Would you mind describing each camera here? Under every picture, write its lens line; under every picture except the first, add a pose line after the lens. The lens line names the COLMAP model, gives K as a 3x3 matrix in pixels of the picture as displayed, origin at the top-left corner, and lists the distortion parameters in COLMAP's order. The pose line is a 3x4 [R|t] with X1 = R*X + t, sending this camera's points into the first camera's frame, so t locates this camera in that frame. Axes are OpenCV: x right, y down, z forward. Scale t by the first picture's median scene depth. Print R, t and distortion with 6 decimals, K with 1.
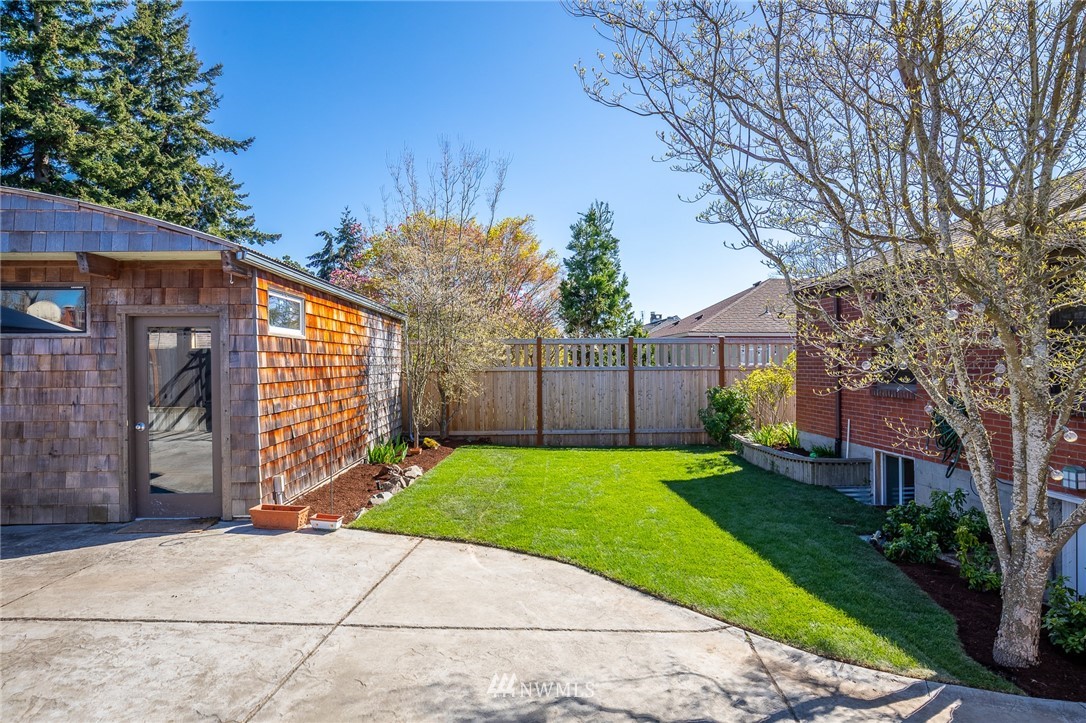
lens RADIAL K [[602.6, 0, 541.0], [0, 602.6, 363.2], [0, 0, 1]] dist [-0.008621, 0.000388]
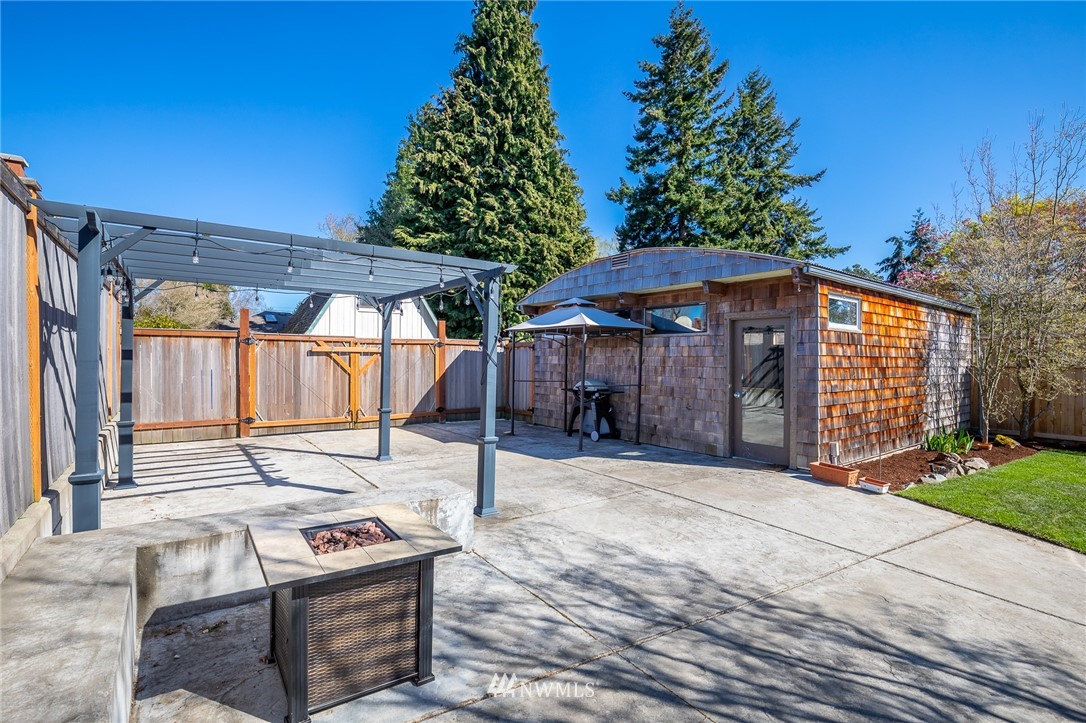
lens RADIAL K [[499.9, 0, 543.0], [0, 499.9, 361.5], [0, 0, 1]] dist [-0.030300, 0.000237]
pose [[0.569719, 0.015595, -0.821691, 0.043466], [-0.012999, 0.999866, 0.009963, 0.012558], [0.821736, 0.005005, 0.569846, -0.059679]]
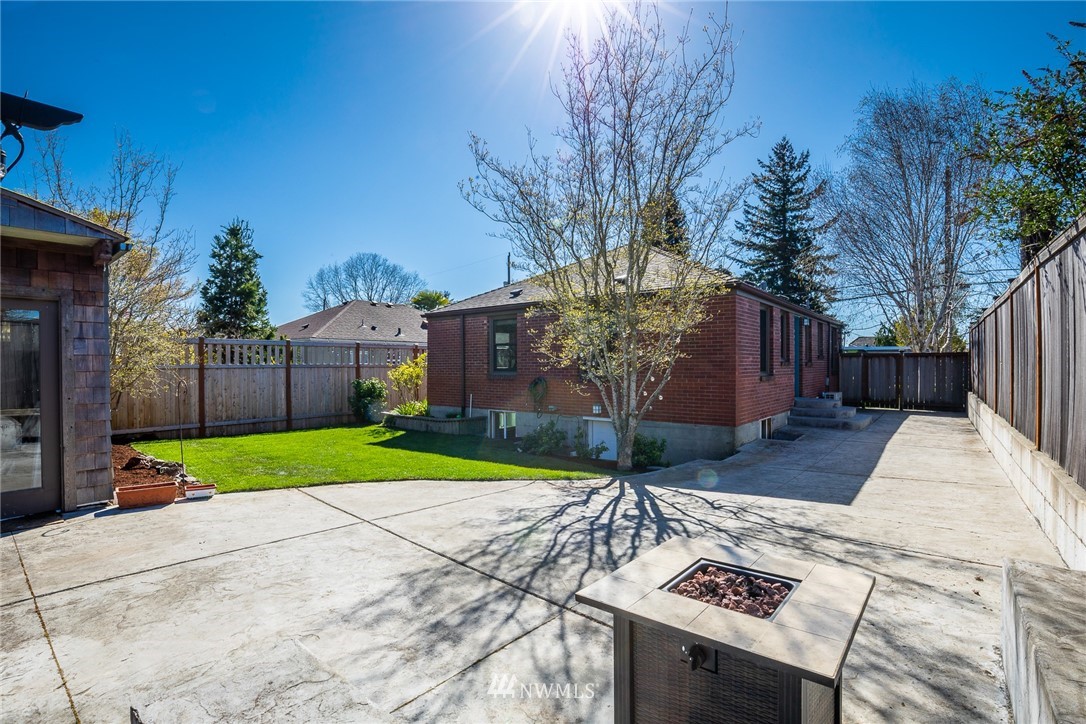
lens RADIAL K [[496.3, 0, 546.5], [0, 496.3, 365.5], [0, 0, 1]] dist [-0.029159, 0.000503]
pose [[0.657851, 0.001576, 0.753146, -0.418682], [0.002169, 0.999990, -0.003987, 0.020889], [-0.753145, 0.004256, 0.657841, -0.069105]]
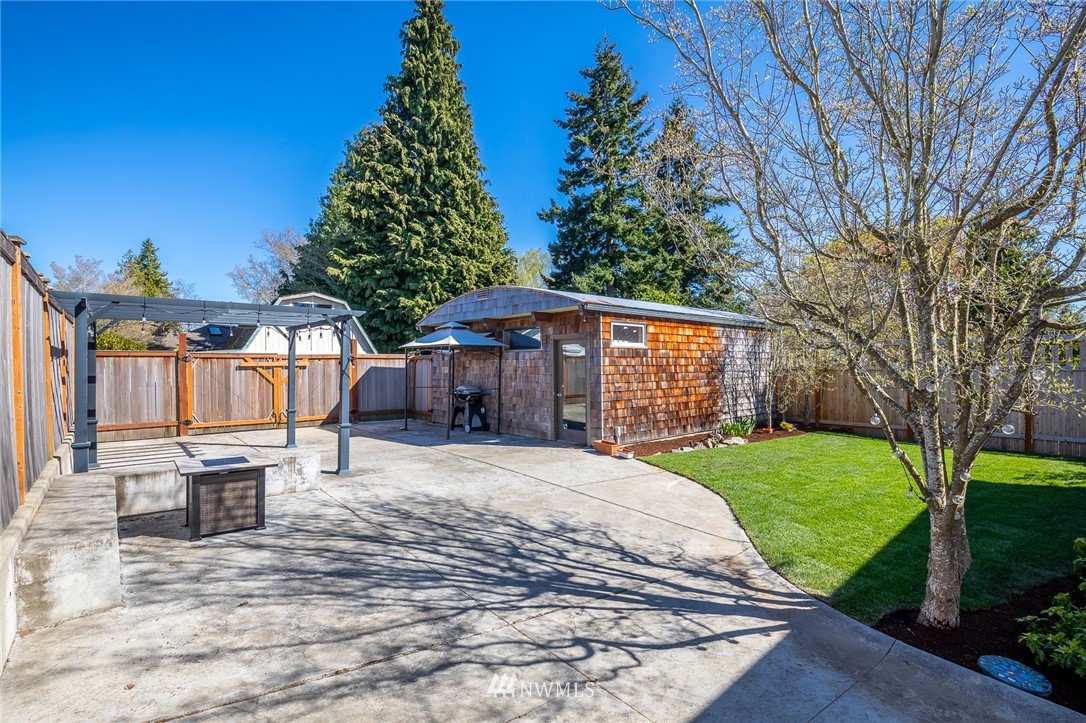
lens RADIAL K [[496.3, 0, 546.5], [0, 496.3, 365.0], [0, 0, 1]] dist [-0.029159, 0.000503]
pose [[0.637357, 0.003255, -0.770562, 0.408236], [0.000601, 0.999989, 0.004721, -0.000993], [0.770569, -0.003472, 0.637348, -0.064046]]
